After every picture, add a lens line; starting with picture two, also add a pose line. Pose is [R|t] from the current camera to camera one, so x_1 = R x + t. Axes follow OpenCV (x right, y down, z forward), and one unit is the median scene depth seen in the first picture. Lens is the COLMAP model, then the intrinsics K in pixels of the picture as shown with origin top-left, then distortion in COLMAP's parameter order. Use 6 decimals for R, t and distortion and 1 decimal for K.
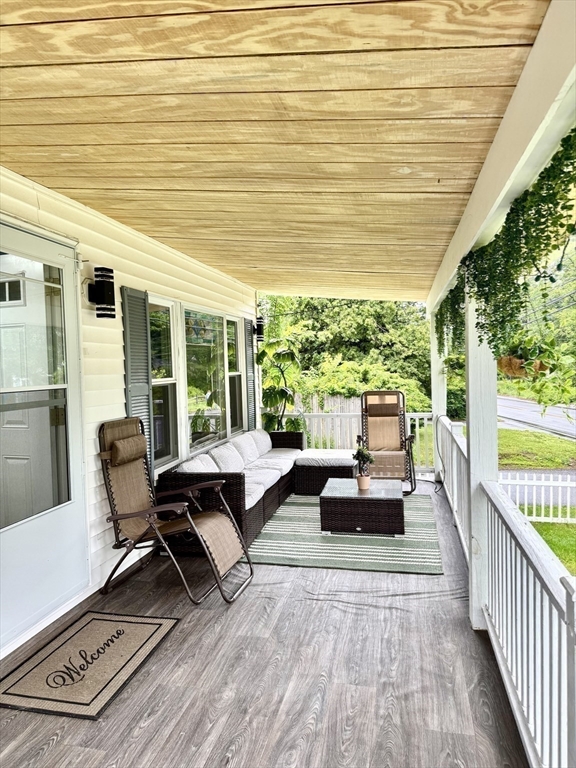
lens RADIAL K [[543.6, 0, 288.0], [0, 543.6, 384.0], [0, 0, 1]] dist [0.010618, 0.001474]
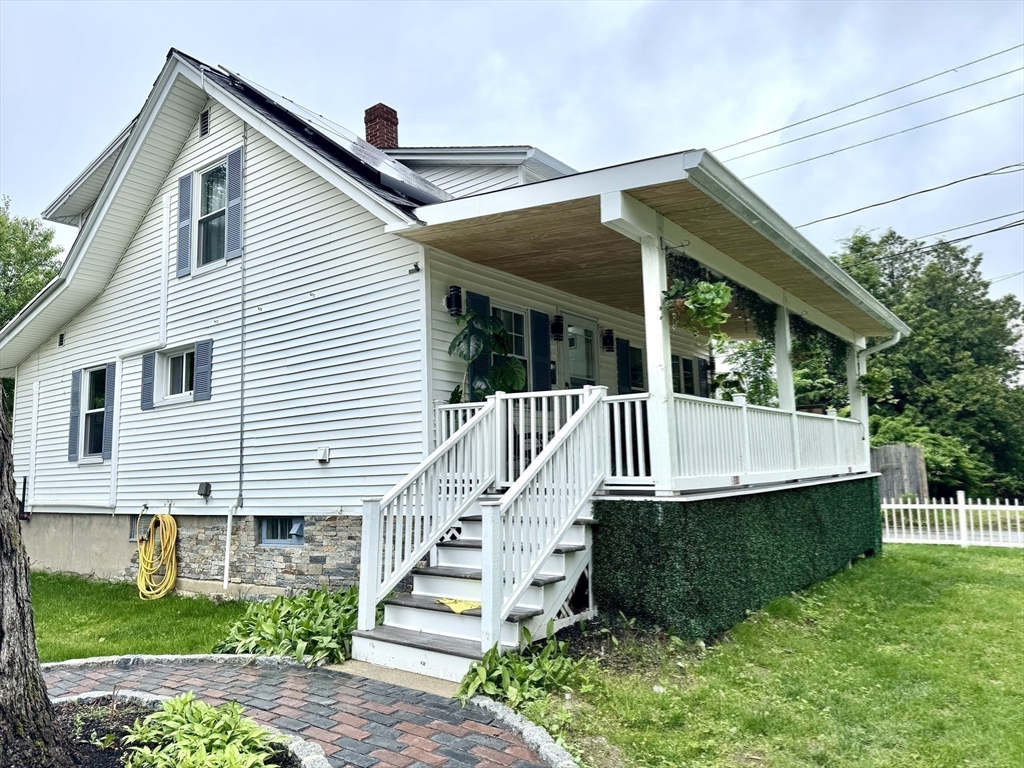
lens RADIAL K [[724.8, 0, 512.0], [0, 724.8, 384.0], [0, 0, 1]] dist [0.010618, 0.001474]
pose [[0.908183, -0.043200, -0.416338, 0.071393], [-0.012328, 0.991468, -0.129769, 0.053917], [0.418392, 0.122986, 0.899901, -0.244973]]
